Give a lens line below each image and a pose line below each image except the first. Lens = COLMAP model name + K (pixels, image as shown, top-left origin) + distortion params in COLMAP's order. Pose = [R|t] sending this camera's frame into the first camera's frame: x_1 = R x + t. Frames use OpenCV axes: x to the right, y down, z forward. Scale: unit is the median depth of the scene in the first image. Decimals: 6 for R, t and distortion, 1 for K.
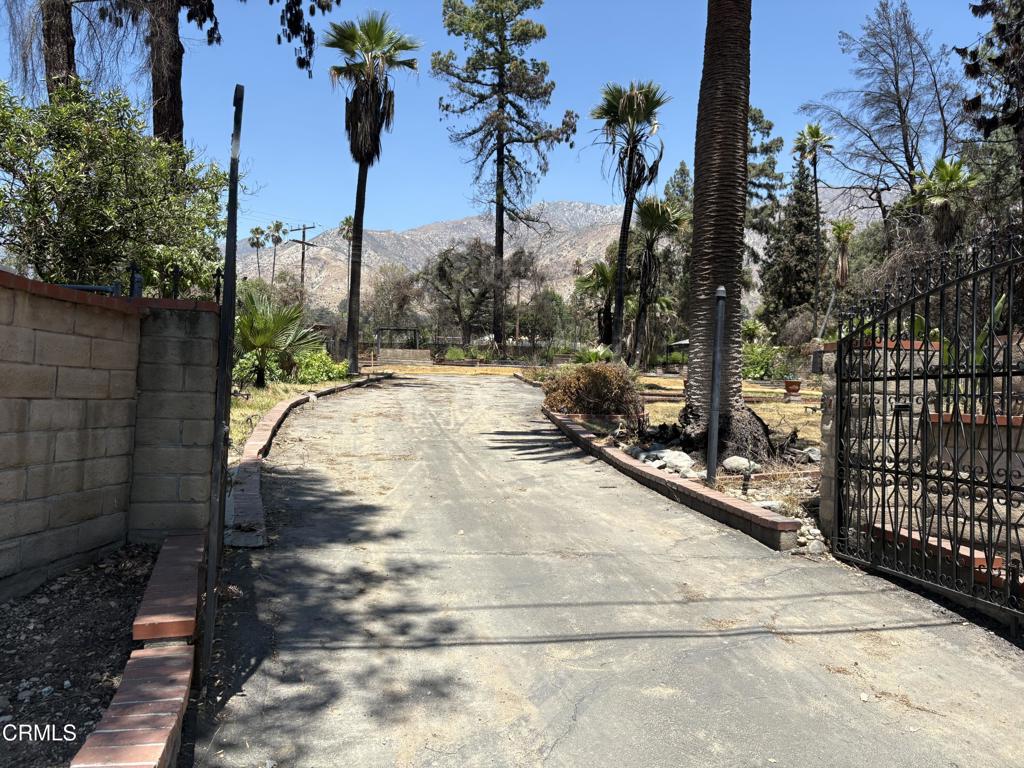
lens RADIAL K [[777.5, 0, 516.0], [0, 777.5, 389.3], [0, 0, 1]] dist [0.044516, -0.045823]
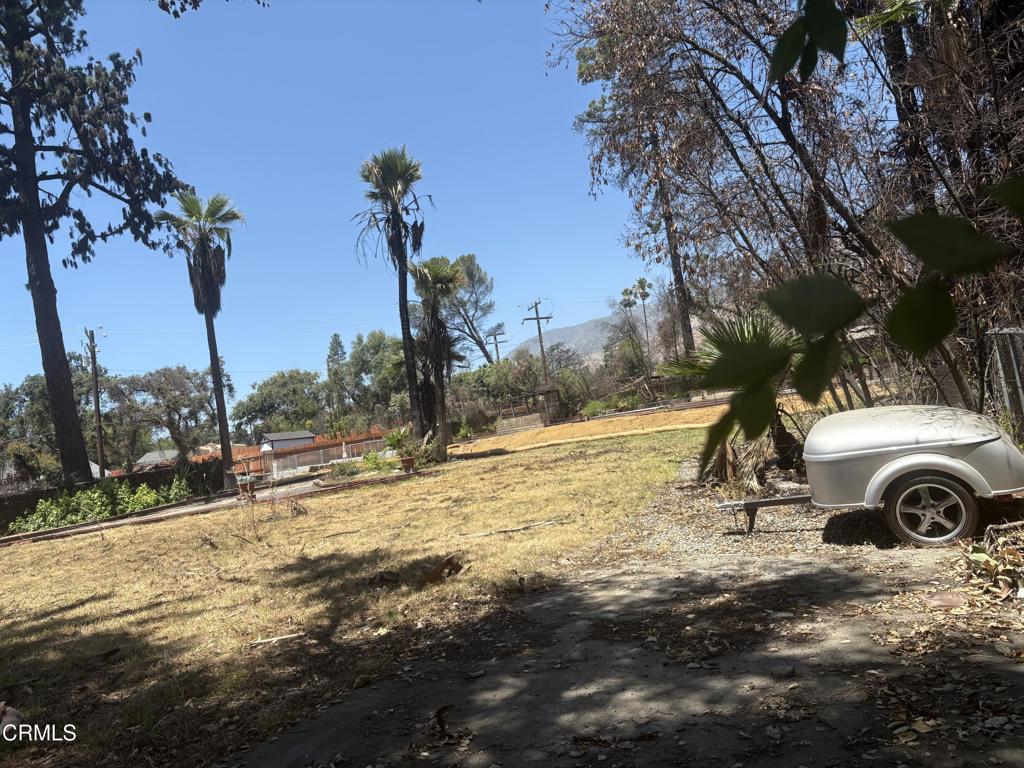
lens RADIAL K [[777.5, 0, 510.8], [0, 777.5, 402.6], [0, 0, 1]] dist [0.044516, -0.045823]
pose [[0.780188, -0.184702, -0.597655, 0.349102], [0.170607, 0.982023, -0.080777, 0.007823], [0.601831, -0.038943, 0.797674, 0.133039]]
